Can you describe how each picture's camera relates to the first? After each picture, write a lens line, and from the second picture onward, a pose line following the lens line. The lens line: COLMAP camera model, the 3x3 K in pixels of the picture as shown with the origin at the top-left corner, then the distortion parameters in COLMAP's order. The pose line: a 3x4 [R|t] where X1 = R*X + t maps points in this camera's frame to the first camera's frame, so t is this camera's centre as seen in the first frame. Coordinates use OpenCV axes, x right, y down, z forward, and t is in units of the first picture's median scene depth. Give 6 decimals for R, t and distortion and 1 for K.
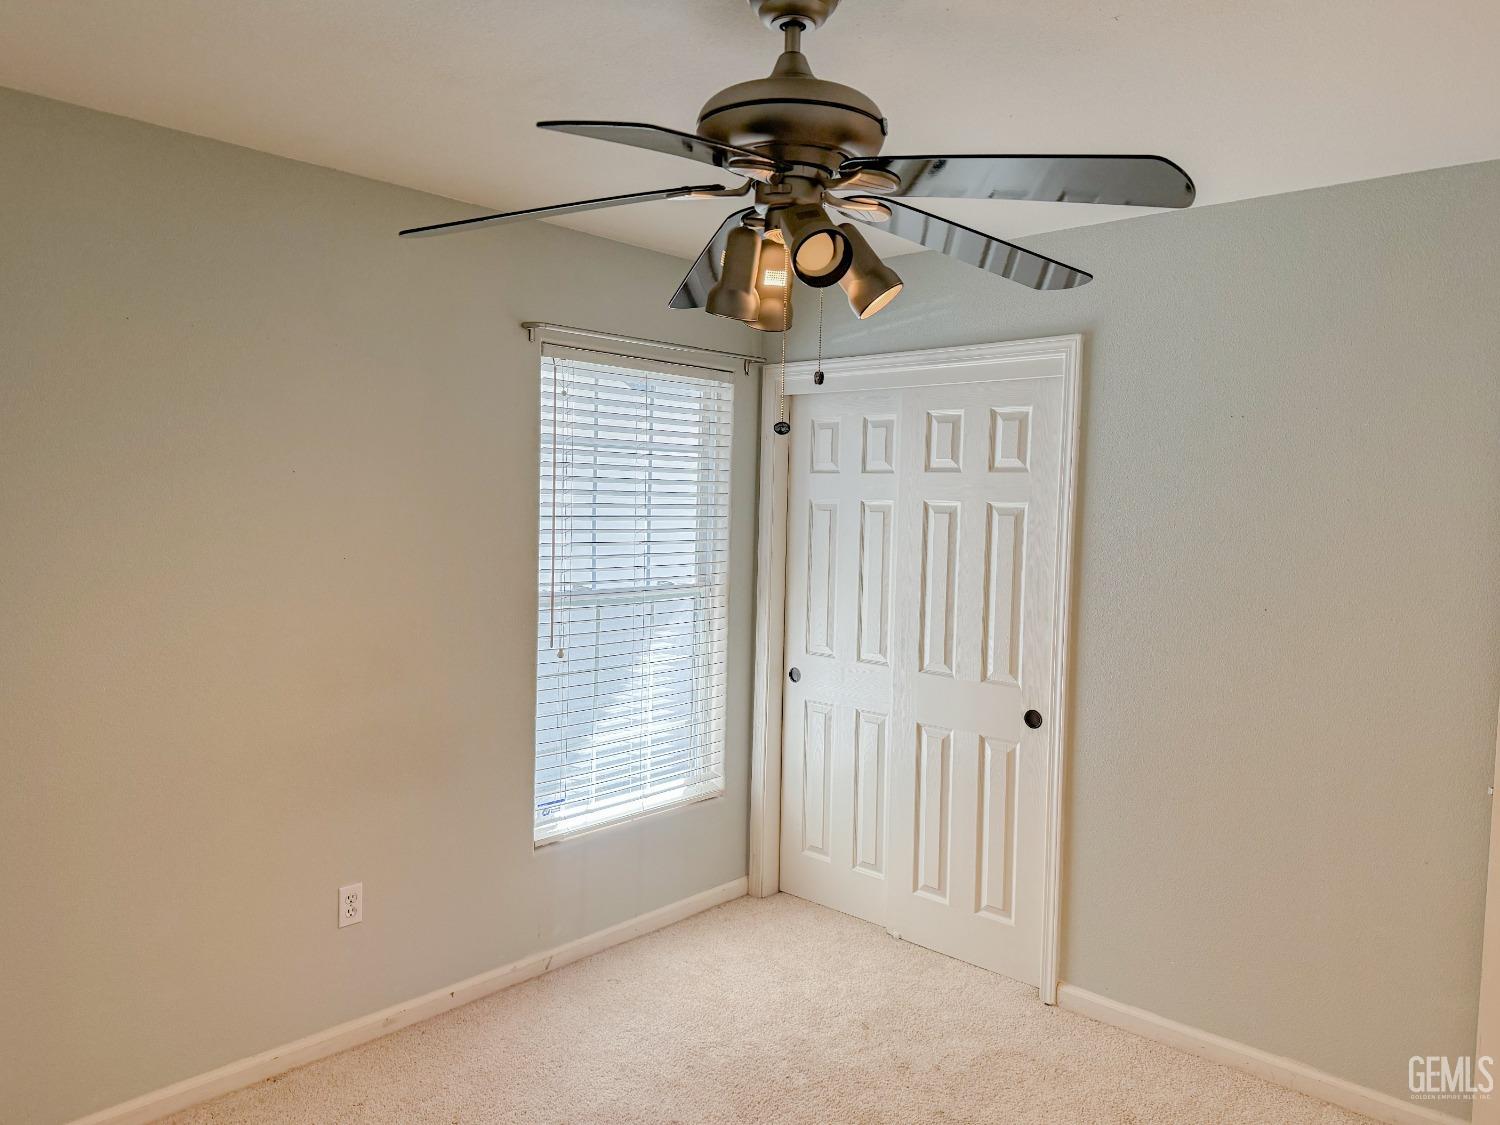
lens RADIAL K [[1083.3, 0, 742.9], [0, 1083.3, 557.0], [0, 0, 1]] dist [0.127024, -0.279520]
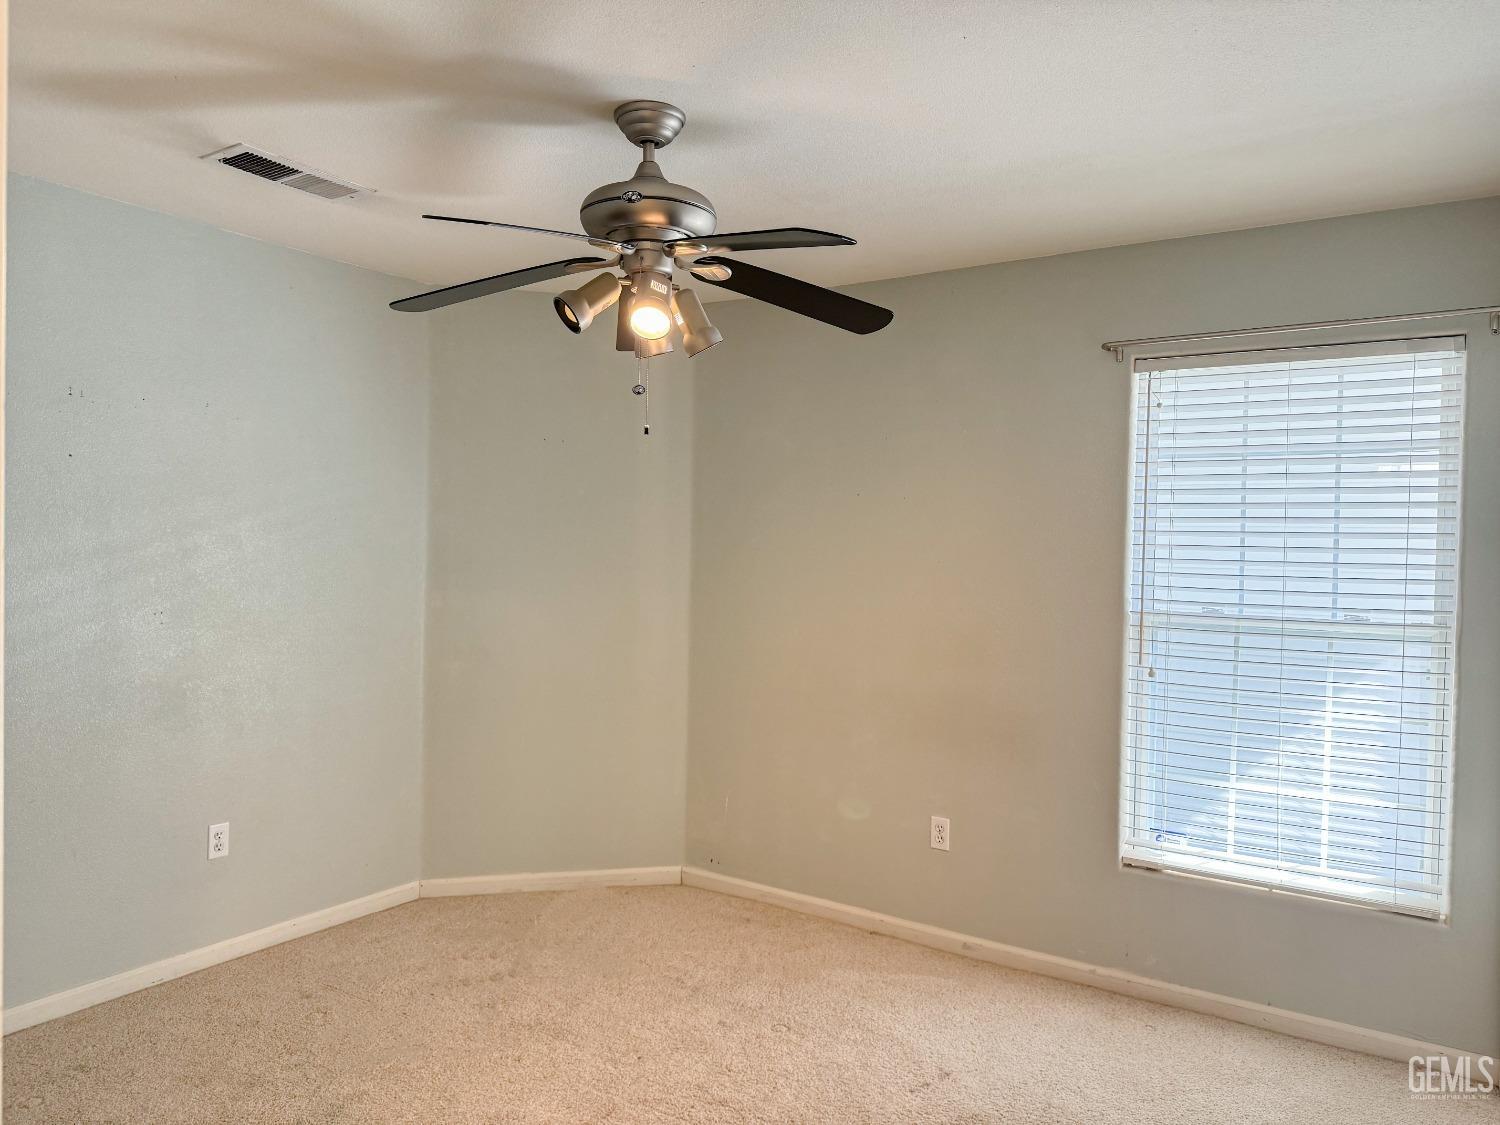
lens RADIAL K [[1042.3, 0, 748.3], [0, 1042.3, 565.5], [0, 0, 1]] dist [0.109266, -0.161973]
pose [[0.136035, 0.006038, -0.990686, 0.713438], [-0.070071, 0.997536, -0.003542, 0.021760], [0.988223, 0.069900, 0.136123, 0.507284]]
